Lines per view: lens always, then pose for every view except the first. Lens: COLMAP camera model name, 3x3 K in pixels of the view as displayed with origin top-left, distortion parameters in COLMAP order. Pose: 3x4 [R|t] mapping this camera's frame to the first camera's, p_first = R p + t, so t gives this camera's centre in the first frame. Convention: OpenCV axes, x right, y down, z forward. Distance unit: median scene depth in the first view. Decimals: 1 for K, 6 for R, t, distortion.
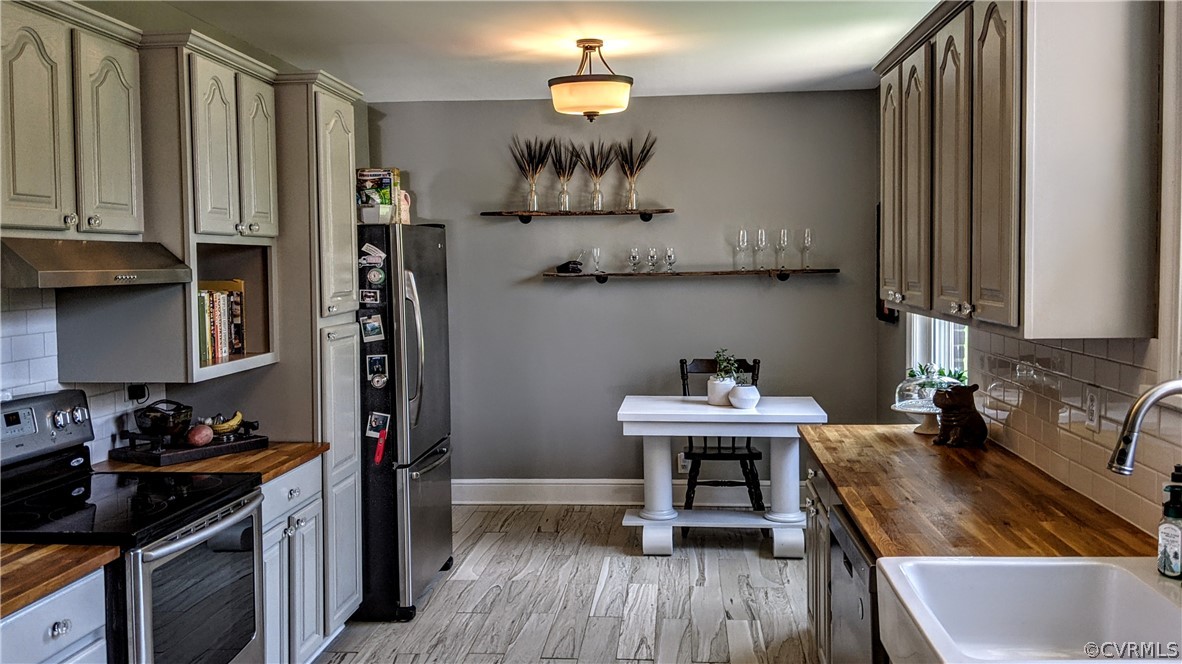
lens RADIAL K [[968.7, 0, 591.0], [0, 968.7, 332.0], [0, 0, 1]] dist [0.191357, -0.239244]
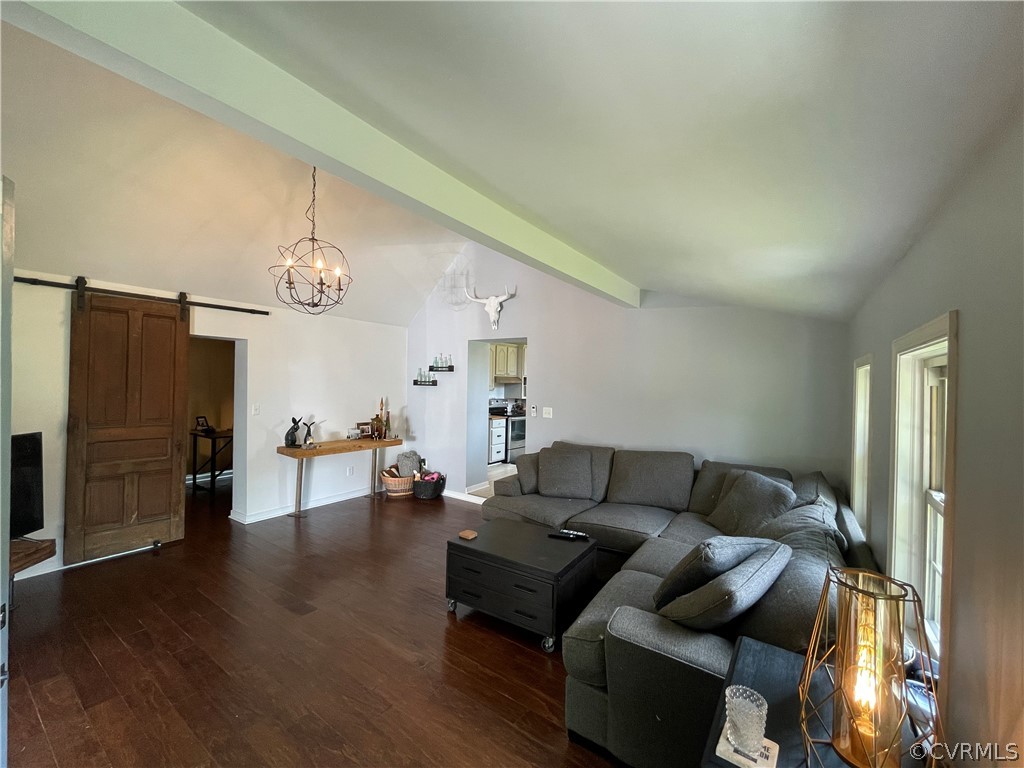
lens RADIAL K [[428.8, 0, 512.0], [0, 428.8, 384.0], [0, 0, 1]] dist [-0.000055, -0.000573]
pose [[0.863813, 0.034451, -0.502634, 0.601736], [-0.067613, 0.996561, -0.047893, 0.059954], [0.499255, 0.075355, 0.863172, -0.915470]]
